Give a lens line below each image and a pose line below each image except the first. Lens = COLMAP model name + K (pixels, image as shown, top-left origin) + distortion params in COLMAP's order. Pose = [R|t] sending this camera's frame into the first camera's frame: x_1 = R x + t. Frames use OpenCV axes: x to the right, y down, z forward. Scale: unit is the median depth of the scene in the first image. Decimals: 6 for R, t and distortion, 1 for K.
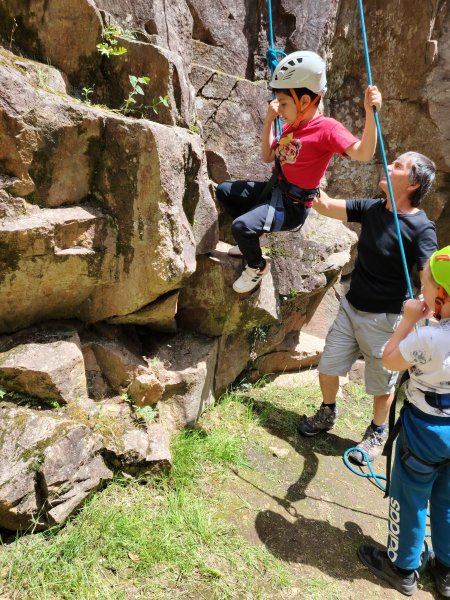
lens RADIAL K [[417.0, 0, 224.2], [0, 417.0, 300.5], [0, 0, 1]] dist [0.013997, -0.012386]
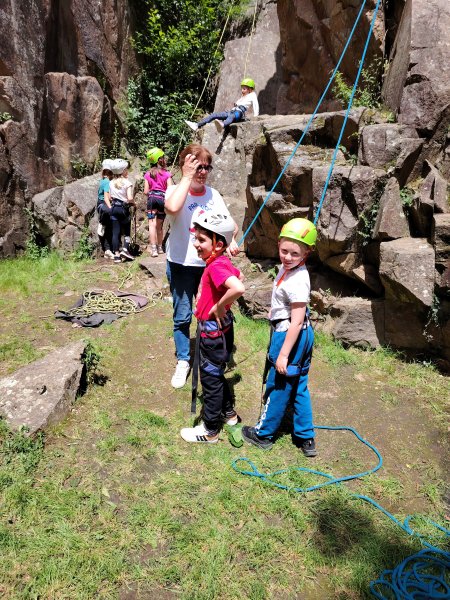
lens RADIAL K [[417.0, 0, 222.1], [0, 417.0, 298.8], [0, 0, 1]] dist [0.013997, -0.012386]
pose [[0.016361, 0.162708, -0.986539, 1.897732], [-0.325293, 0.933860, 0.148625, 0.069721], [0.945472, 0.318482, 0.068207, 0.492128]]
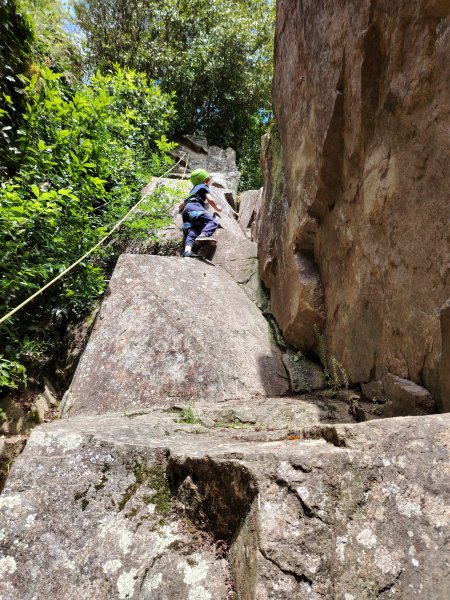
lens RADIAL K [[417.0, 0, 227.0], [0, 417.0, 300.1], [0, 0, 1]] dist [0.013997, -0.012386]
pose [[0.374564, -0.452778, -0.809132, -1.207183], [-0.290499, 0.771417, -0.566151, -0.647289], [0.880518, 0.447111, 0.157414, 0.201337]]
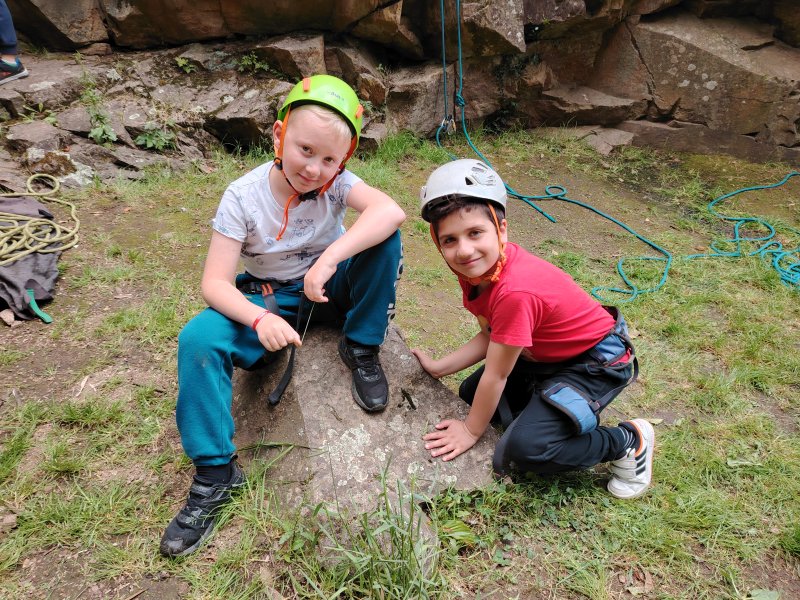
lens RADIAL K [[556.0, 0, 399.2], [0, 556.0, 297.7], [0, 0, 1]] dist [0.013997, -0.012386]
pose [[0.869980, 0.185807, -0.456739, 0.855851], [-0.069026, 0.963056, 0.260305, 0.418765], [0.488232, -0.194933, 0.850665, -0.565521]]
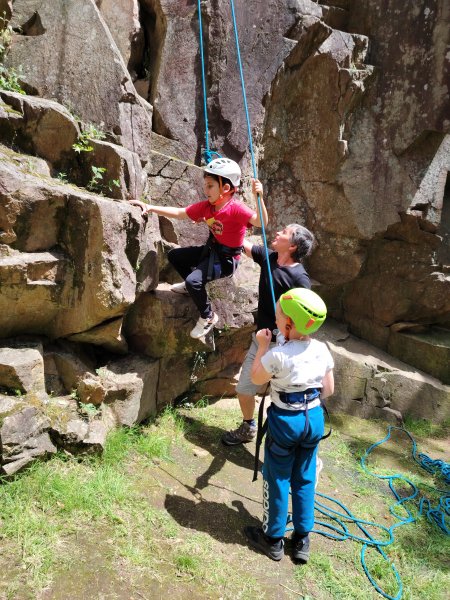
lens RADIAL K [[417.0, 0, 223.5], [0, 417.0, 302.9], [0, 0, 1]] dist [0.013997, -0.012386]
pose [[0.998777, 0.041592, -0.026728, 0.278093], [-0.044580, 0.991385, -0.123164, 0.090967], [0.021375, 0.124204, 0.992026, -0.362662]]
